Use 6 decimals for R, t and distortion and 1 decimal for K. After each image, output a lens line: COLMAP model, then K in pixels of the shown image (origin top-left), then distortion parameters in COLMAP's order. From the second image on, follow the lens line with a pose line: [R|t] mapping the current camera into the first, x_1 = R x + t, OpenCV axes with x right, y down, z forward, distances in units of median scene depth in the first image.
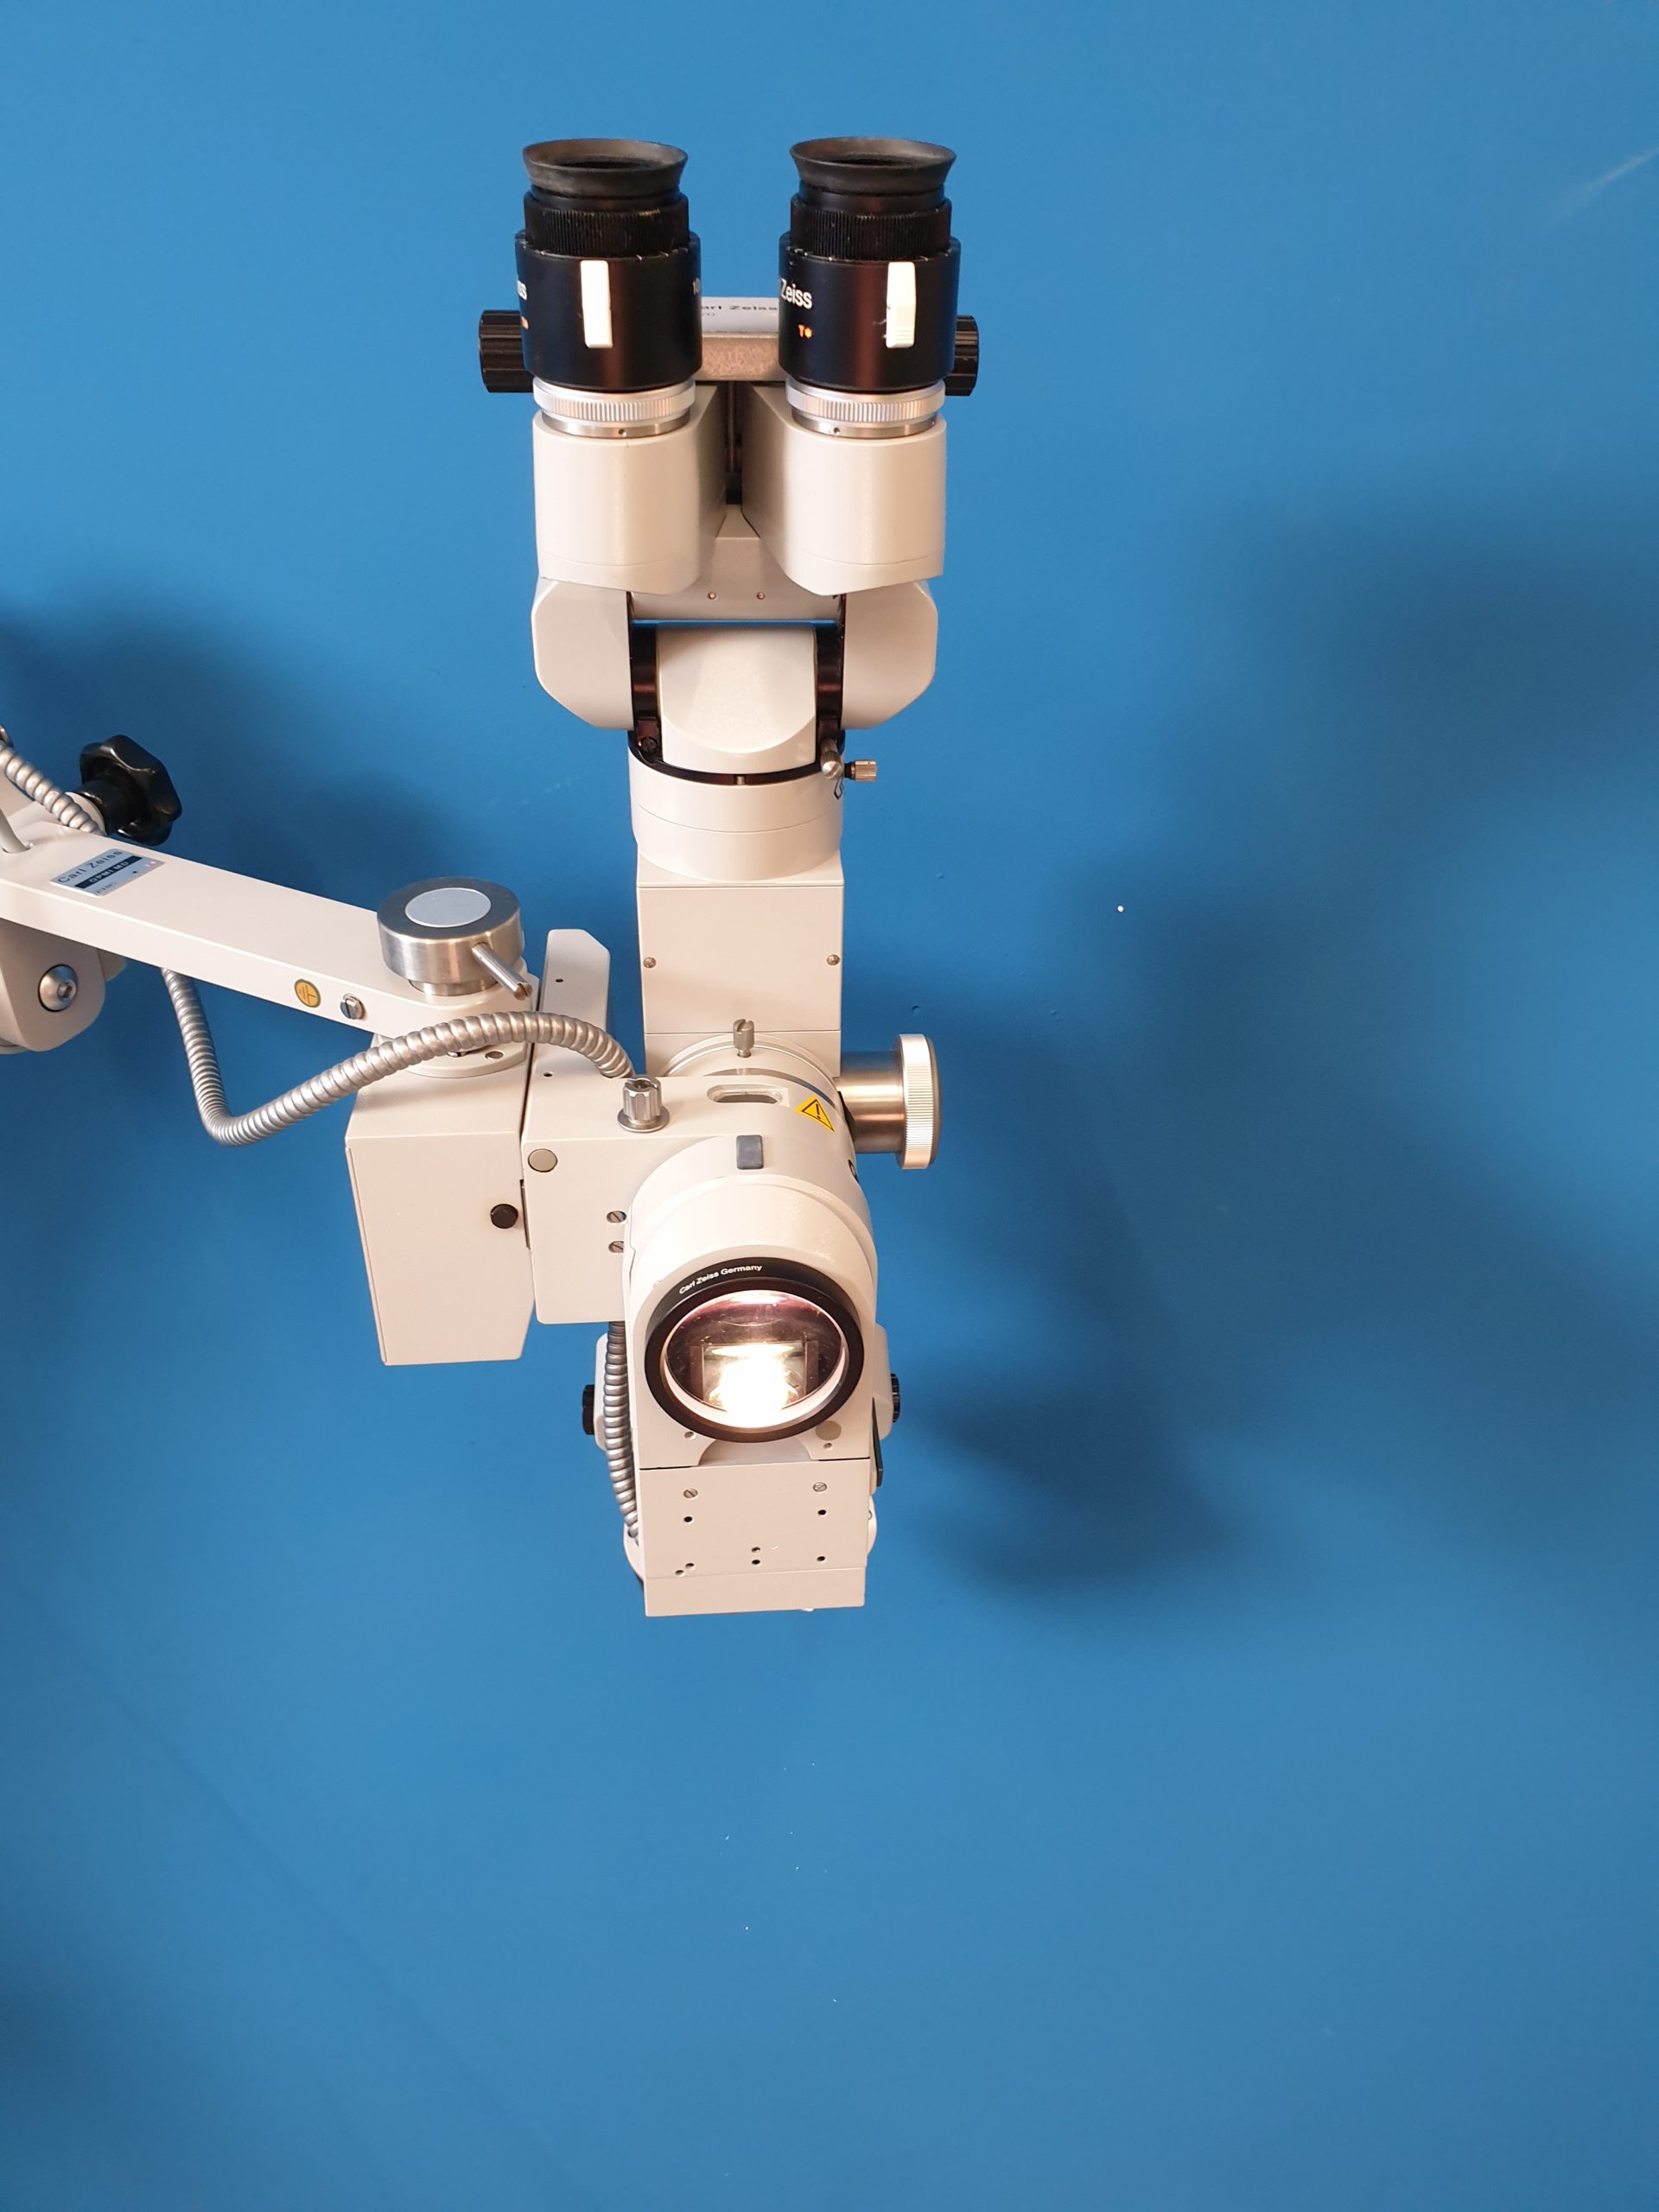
lens RADIAL K [[1843.7, 0, 829.5], [0, 1843.7, 1106.0], [0, 0, 1]] dist [-0.002516, 0.002729]
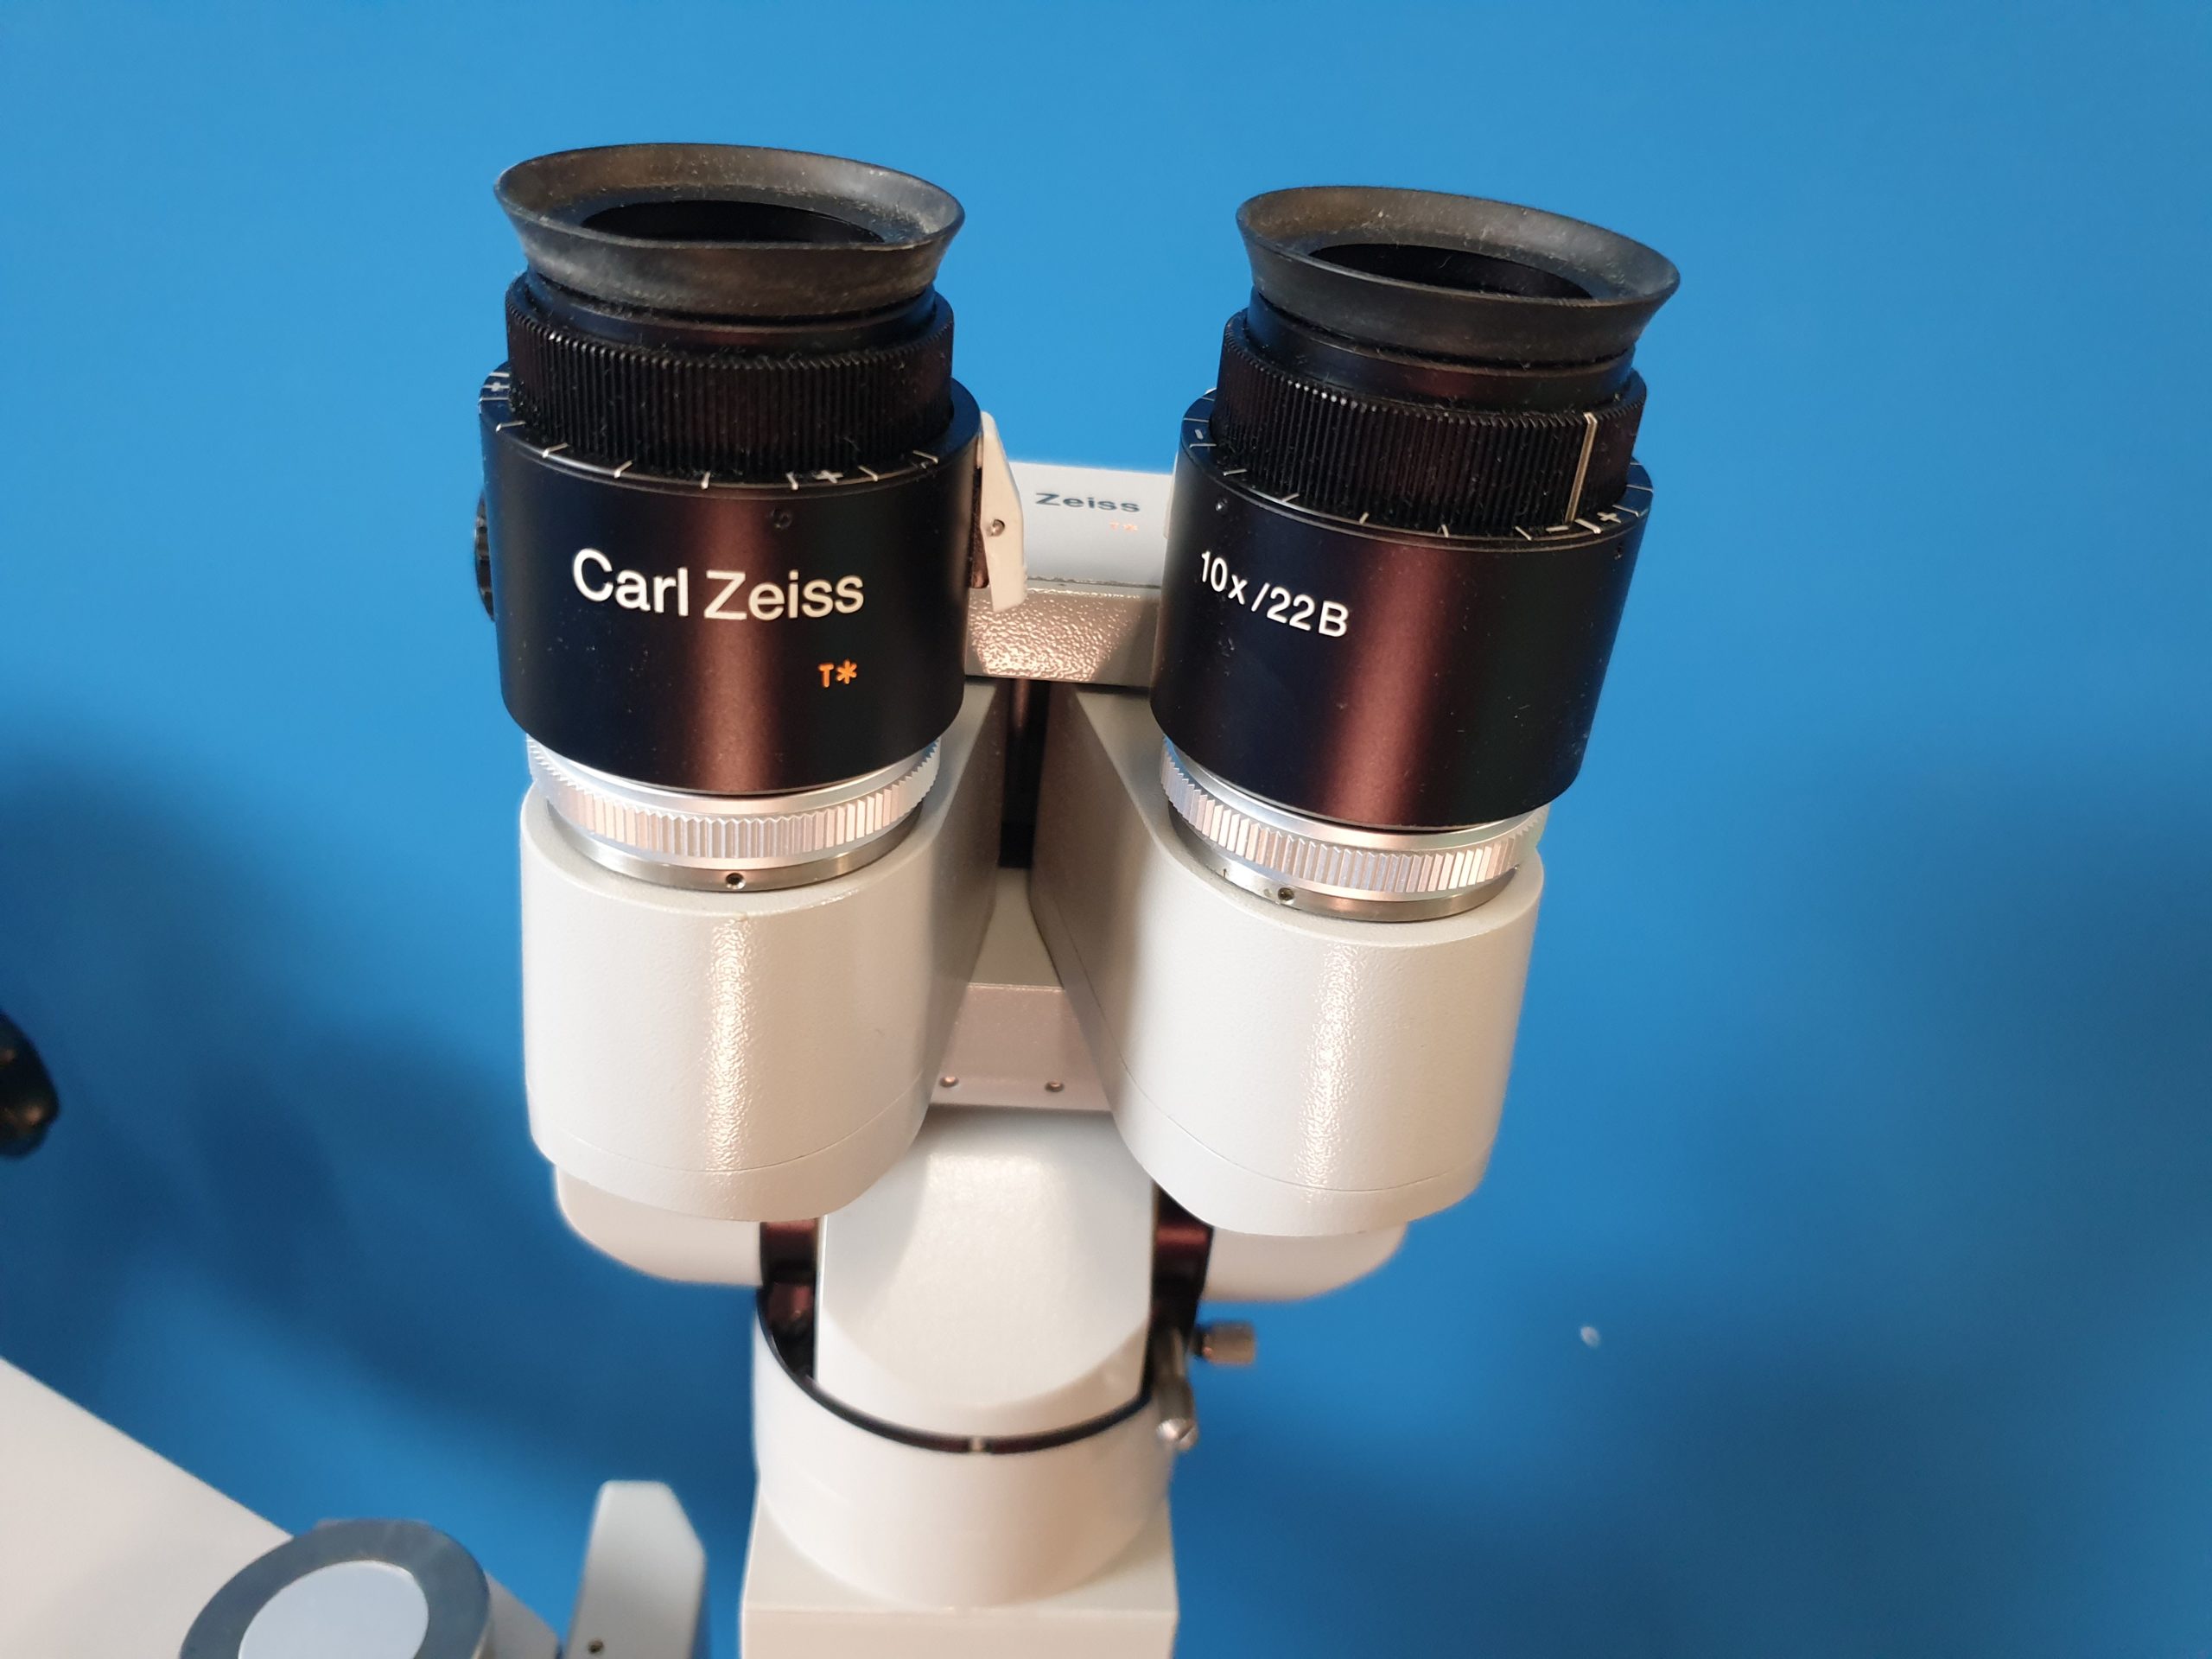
lens RADIAL K [[1843.7, 0, 1106.0], [0, 1843.7, 829.5], [0, 0, 1]] dist [-0.002516, 0.002729]
pose [[0.996036, 0.086582, 0.020414, -0.038802], [-0.086495, 0.996239, -0.005133, -0.332771], [-0.020782, 0.003347, 0.999778, 0.533806]]
